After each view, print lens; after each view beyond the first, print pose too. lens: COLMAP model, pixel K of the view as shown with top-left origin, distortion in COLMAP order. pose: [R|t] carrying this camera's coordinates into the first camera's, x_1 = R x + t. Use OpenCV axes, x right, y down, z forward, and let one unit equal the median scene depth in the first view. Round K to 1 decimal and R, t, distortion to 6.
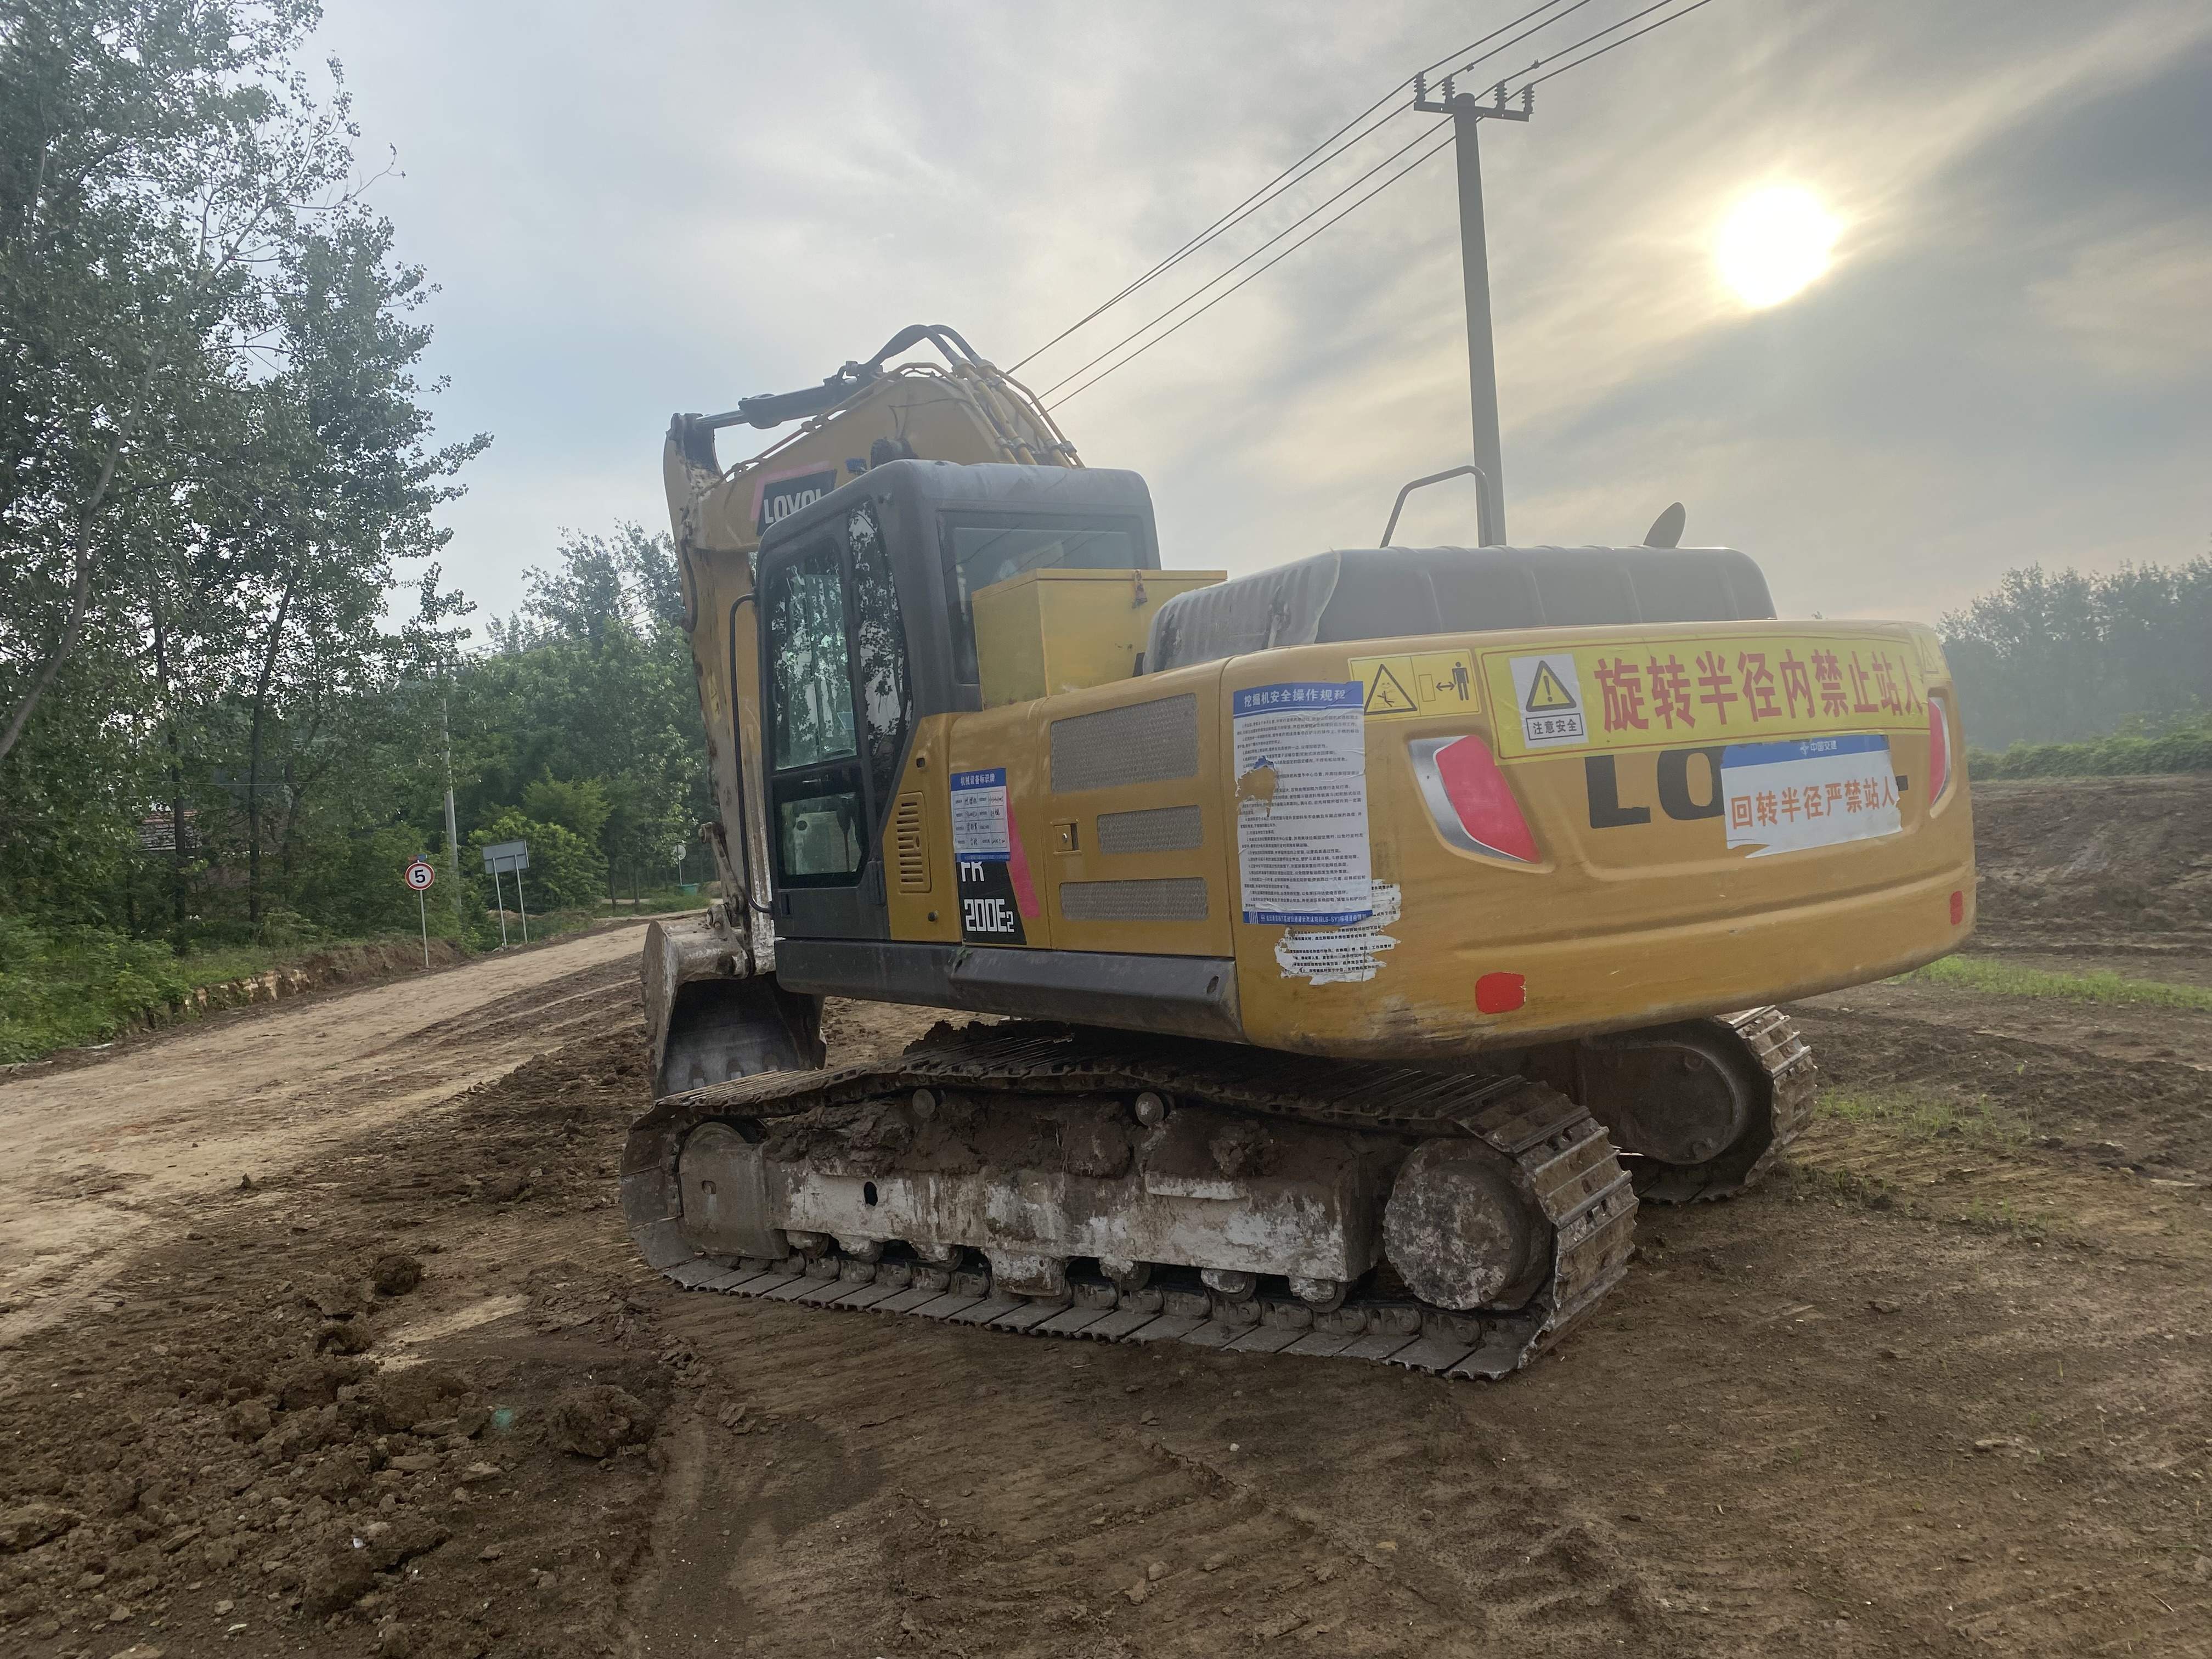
lens RADIAL K [[1708.5, 0, 1107.5], [0, 1708.5, 900.6], [0, 0, 1]] dist [0.011505, -0.000508]
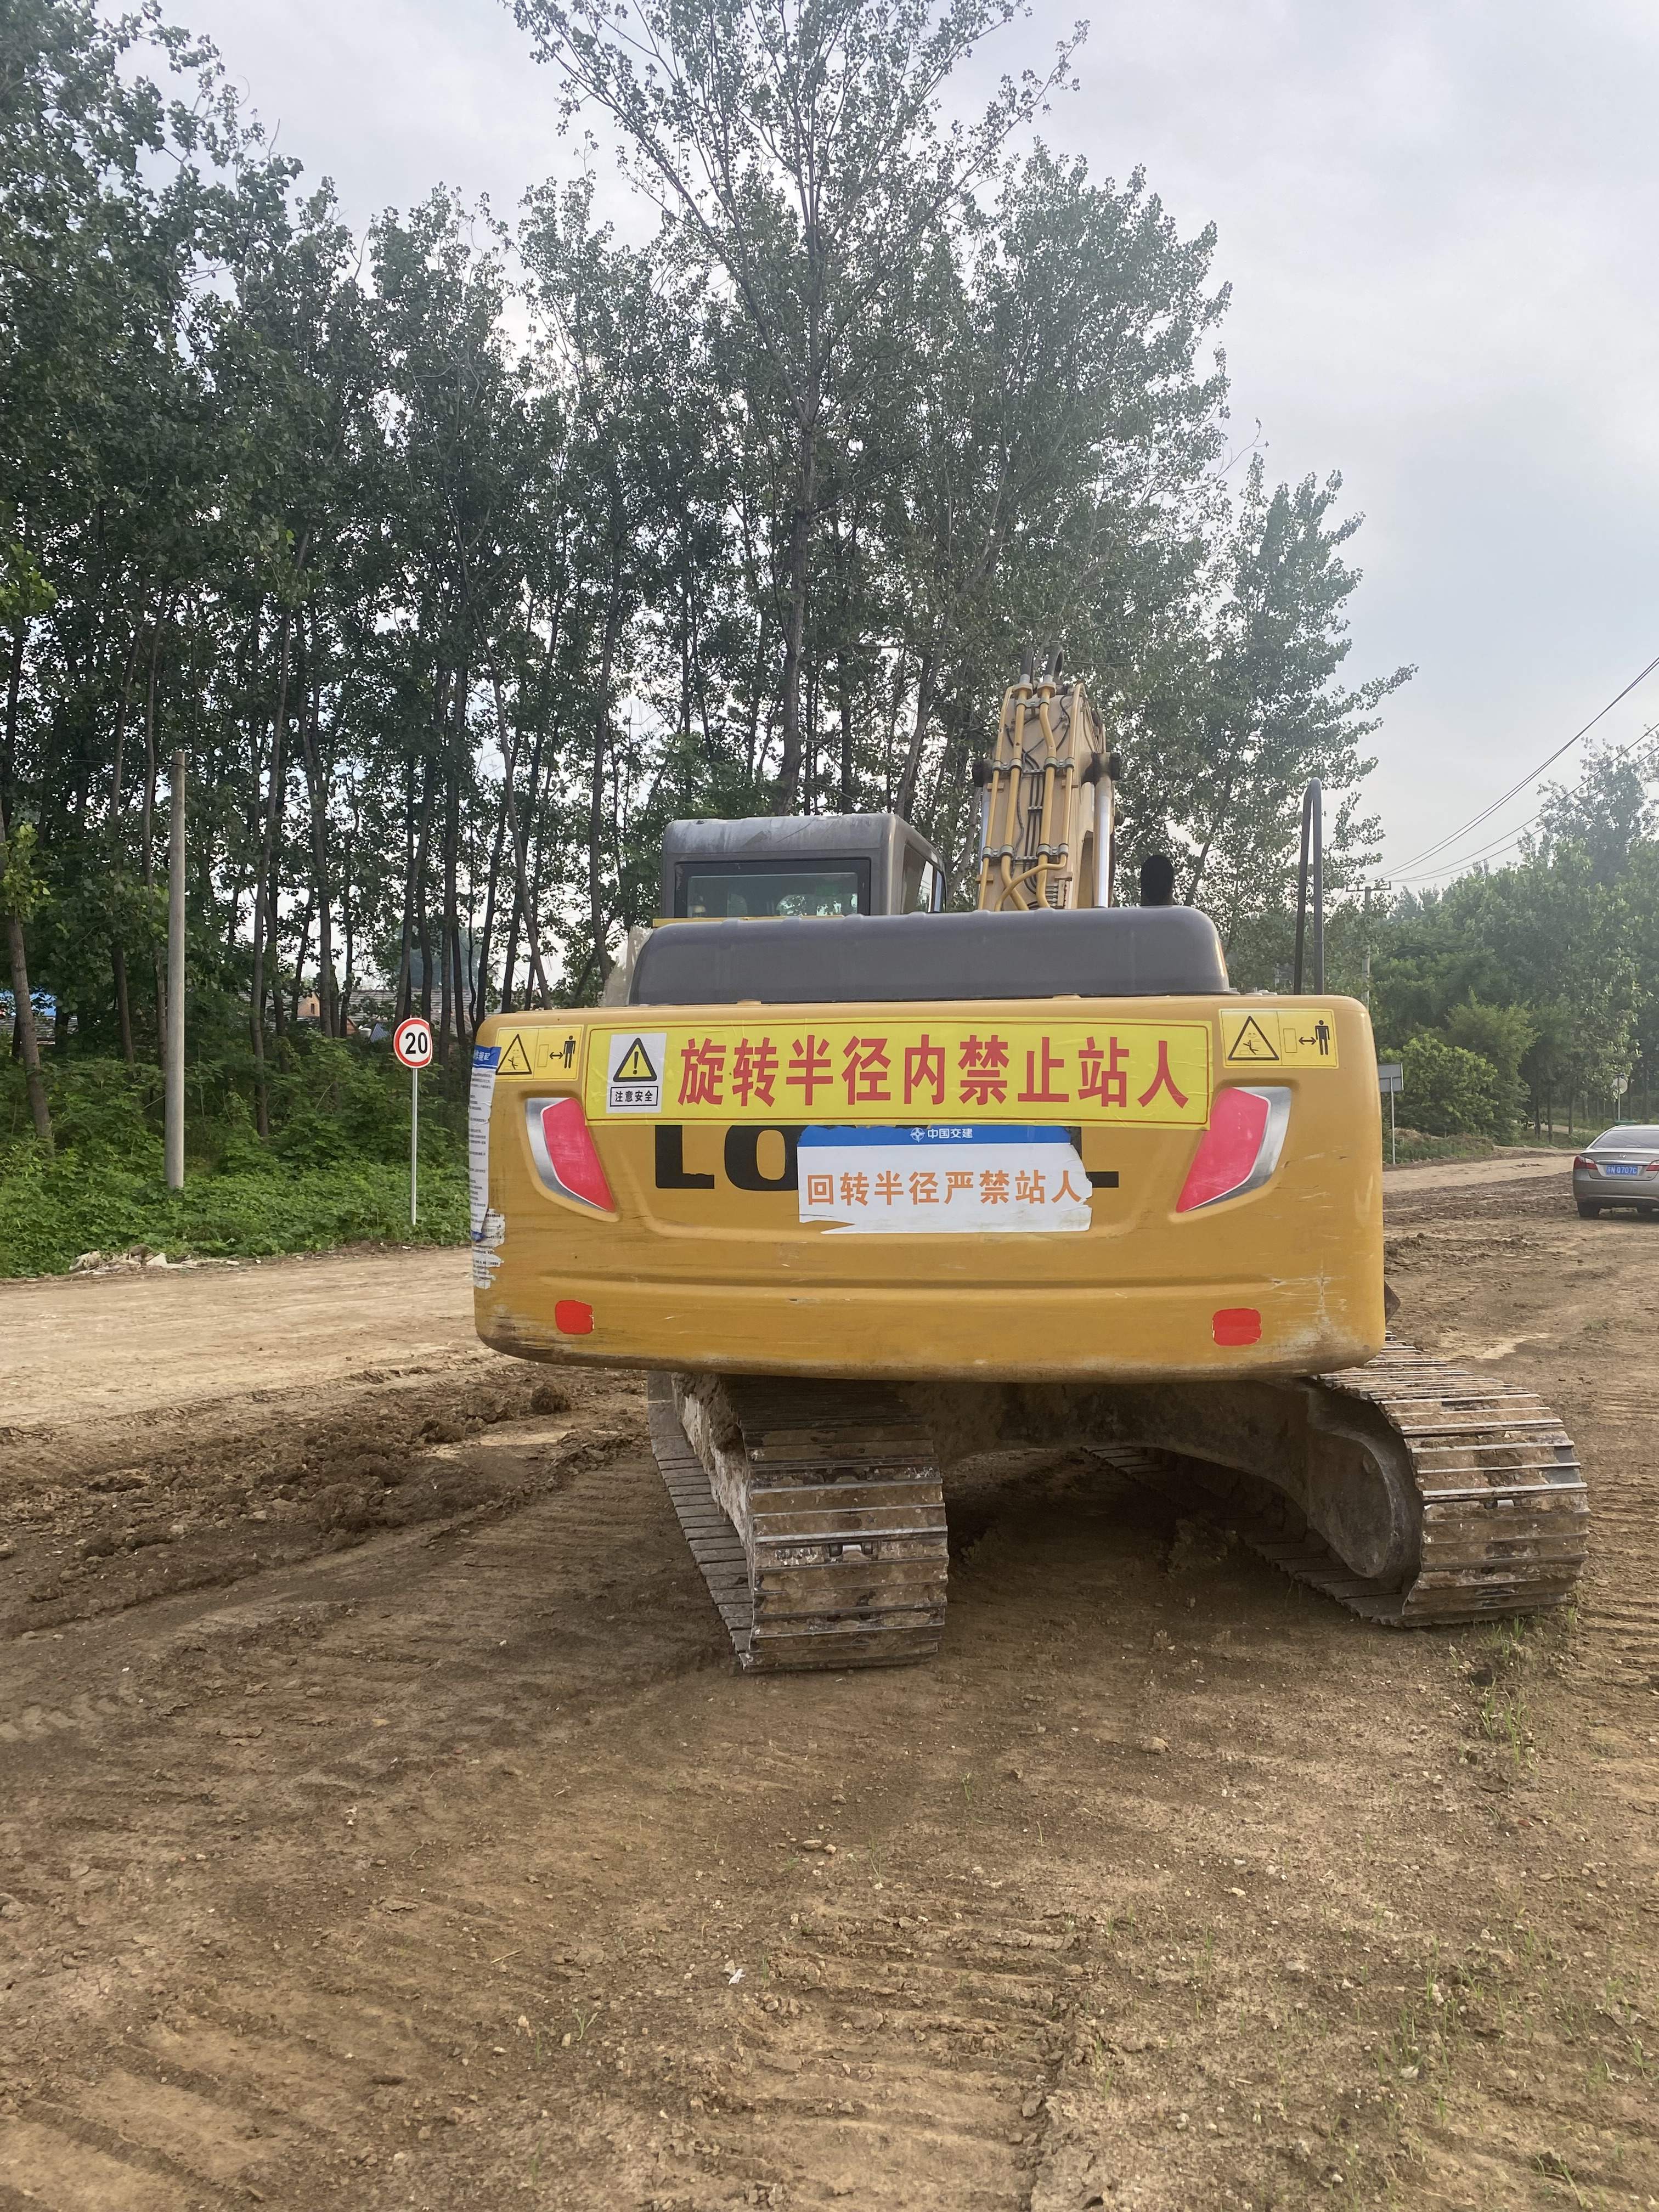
lens RADIAL K [[1708.5, 0, 861.1], [0, 1708.5, 1108.2], [0, 0, 1]] dist [0.011505, -0.000508]
pose [[0.734473, 0.092019, -0.672370, 1.097189], [-0.091677, 0.995136, 0.036047, -0.142507], [0.672417, 0.035165, 0.739337, 0.239108]]
